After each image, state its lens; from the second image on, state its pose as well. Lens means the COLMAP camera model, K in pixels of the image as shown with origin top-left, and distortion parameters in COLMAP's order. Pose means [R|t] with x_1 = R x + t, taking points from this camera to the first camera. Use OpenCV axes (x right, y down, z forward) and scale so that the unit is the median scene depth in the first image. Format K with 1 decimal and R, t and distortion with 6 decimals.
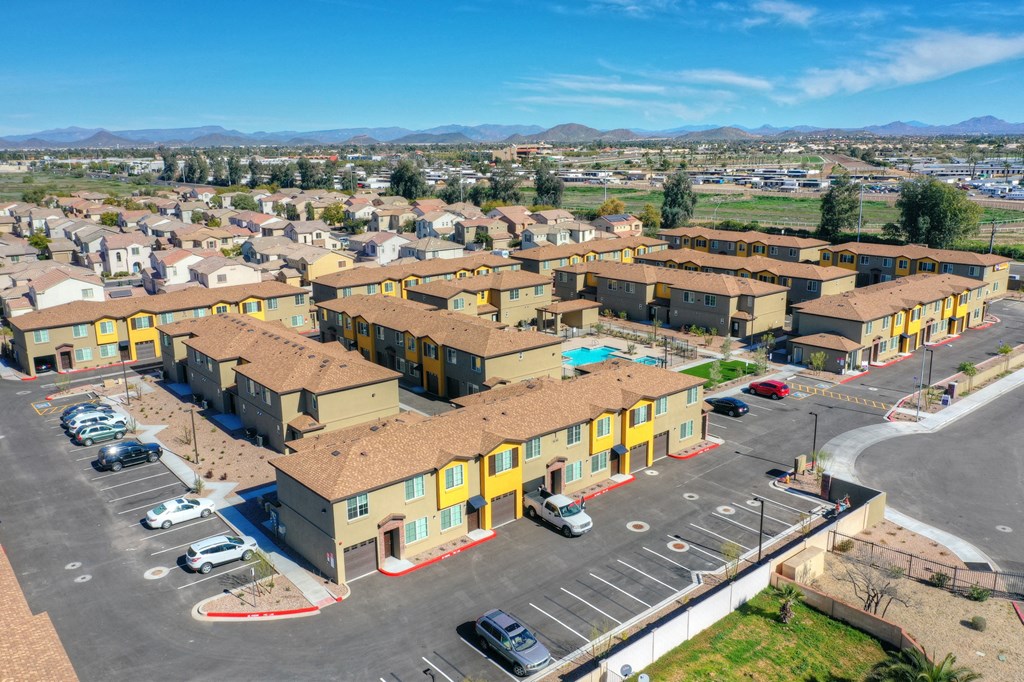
lens RADIAL K [[810.9, 0, 509.4], [0, 810.9, 340.0], [0, 0, 1]] dist [0.013667, 0.001567]
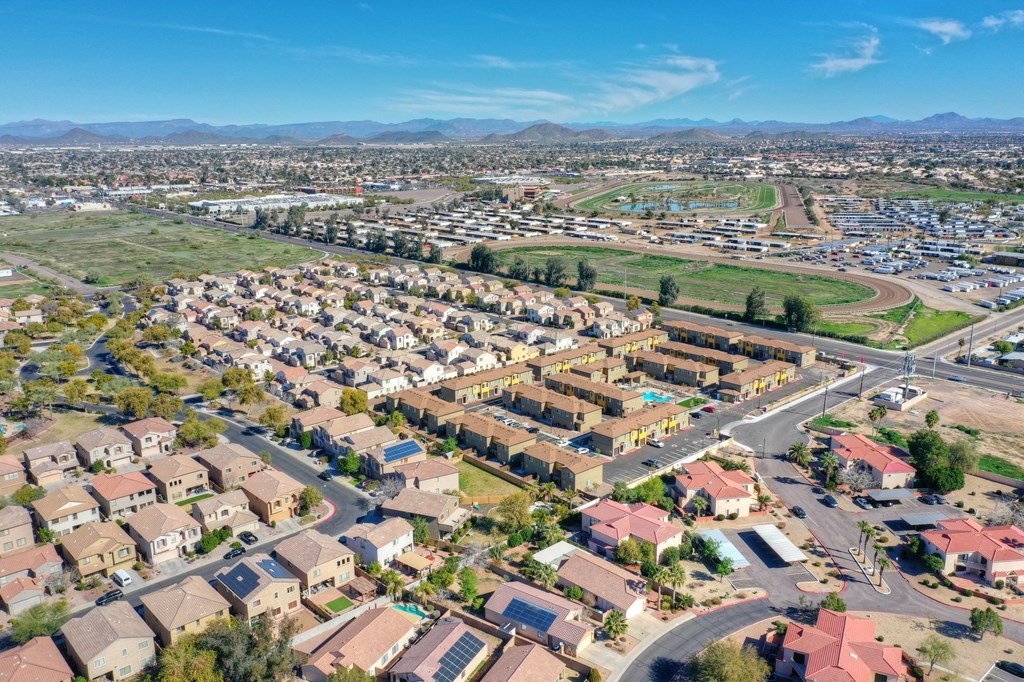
lens RADIAL K [[810.9, 0, 512.9], [0, 810.9, 341.4], [0, 0, 1]] dist [0.013667, 0.001567]
pose [[0.999295, -0.005321, 0.037162, -0.409096], [0.004949, 0.999937, 0.010103, -0.175845], [-0.037214, -0.009912, 0.999258, -1.558209]]
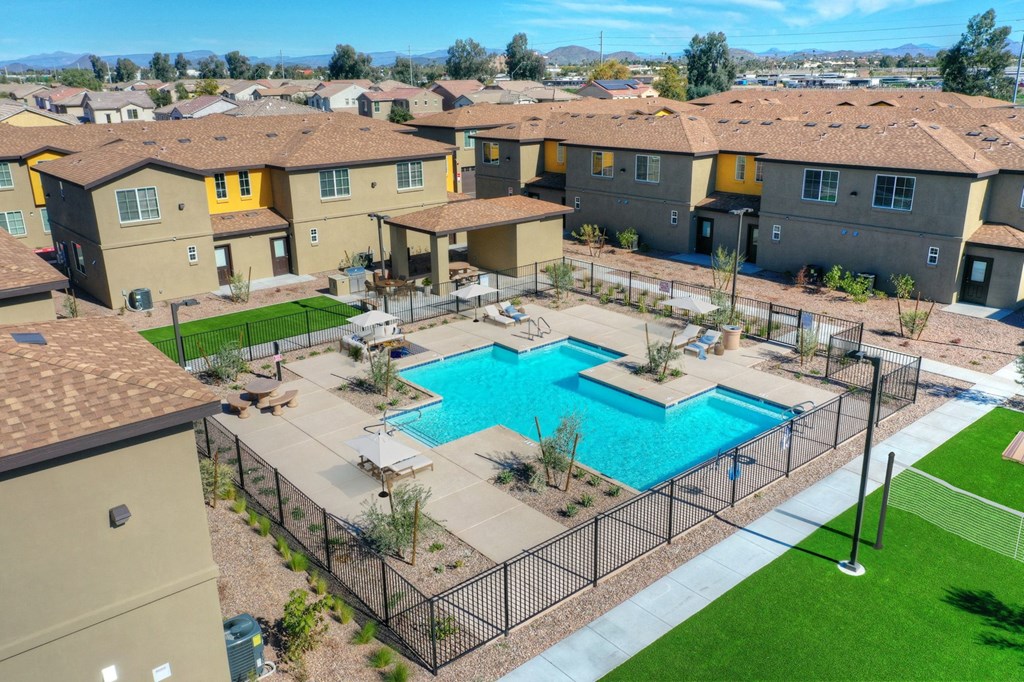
lens RADIAL K [[810.9, 0, 516.5], [0, 810.9, 342.1], [0, 0, 1]] dist [0.013667, 0.001567]
pose [[0.999980, -0.002445, 0.005803, 0.088153], [0.001939, 0.996322, 0.085669, -0.015858], [-0.005991, -0.085656, 0.996307, 0.640397]]
